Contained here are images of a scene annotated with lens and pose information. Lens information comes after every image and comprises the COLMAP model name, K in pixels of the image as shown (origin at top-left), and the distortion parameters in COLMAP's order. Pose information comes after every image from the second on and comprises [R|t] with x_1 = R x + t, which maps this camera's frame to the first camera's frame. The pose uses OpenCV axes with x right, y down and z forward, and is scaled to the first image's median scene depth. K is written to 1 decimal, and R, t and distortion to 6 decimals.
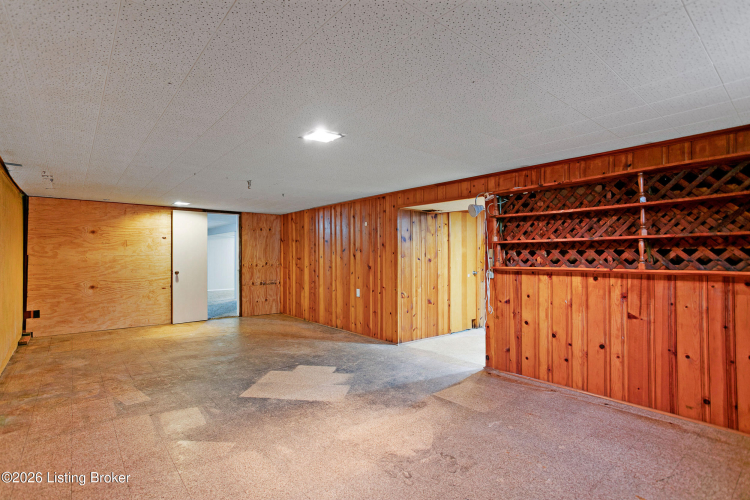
lens RADIAL K [[372.1, 0, 371.7], [0, 372.1, 252.6], [0, 0, 1]] dist [-0.006643, 0.002943]
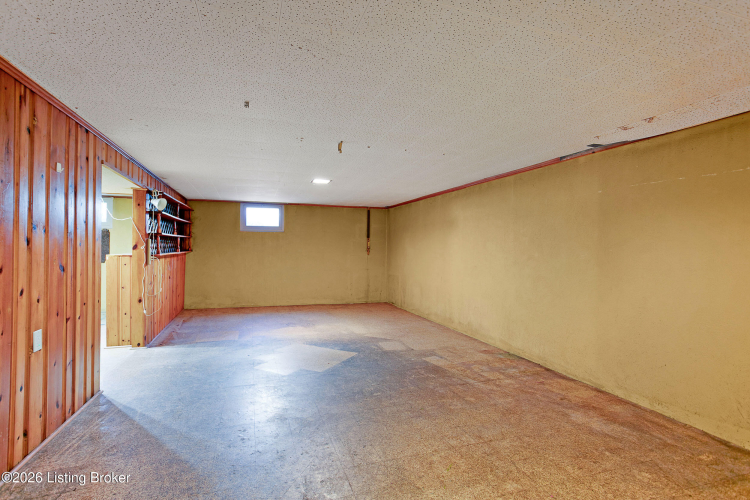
lens RADIAL K [[372.1, 0, 374.9], [0, 372.1, 247.7], [0, 0, 1]] dist [-0.006643, 0.002943]
pose [[-0.936349, -0.009798, 0.350933, -0.826934], [-0.014524, 0.999836, -0.010837, 0.024254], [-0.350769, -0.015245, -0.936338, 2.107950]]
